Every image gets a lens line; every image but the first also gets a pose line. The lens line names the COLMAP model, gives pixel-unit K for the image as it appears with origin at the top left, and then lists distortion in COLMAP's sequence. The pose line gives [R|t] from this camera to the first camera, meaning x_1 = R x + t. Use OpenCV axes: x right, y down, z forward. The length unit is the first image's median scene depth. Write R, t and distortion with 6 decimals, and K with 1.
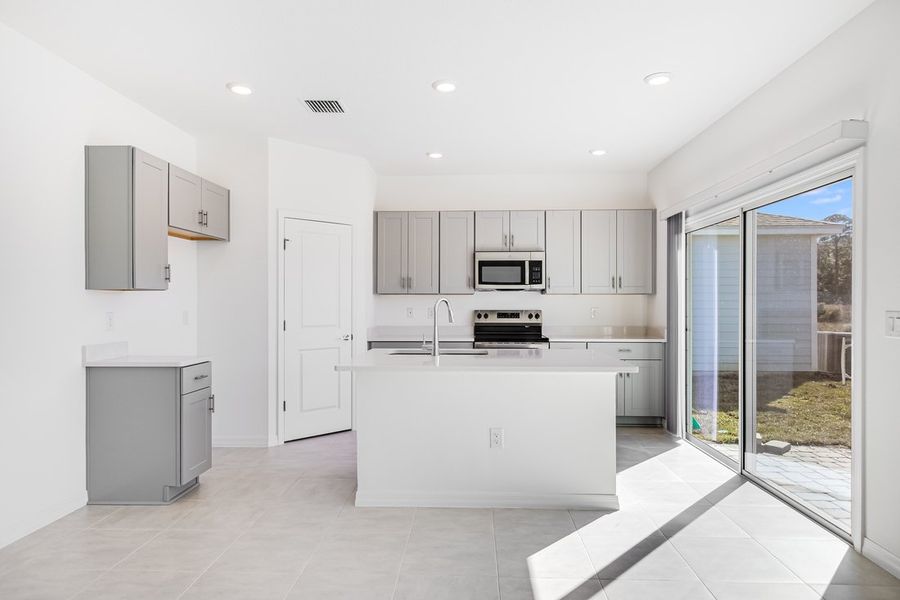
lens RADIAL K [[538.1, 0, 450.0], [0, 538.1, 305.5], [0, 0, 1]] dist [0.002441, 0.000021]
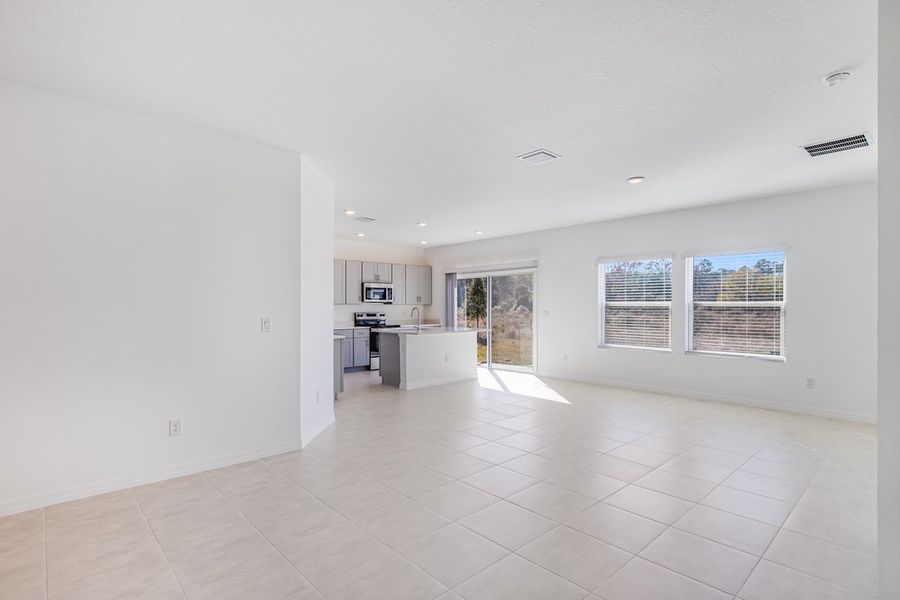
lens RADIAL K [[441.6, 0, 451.3], [0, 441.6, 302.1], [0, 0, 1]] dist [-0.000699, -0.000232]
pose [[0.696592, 0.007379, 0.717429, -0.884931], [0.005008, 0.999873, -0.015146, -0.003440], [-0.717450, 0.014143, 0.696467, -0.341479]]
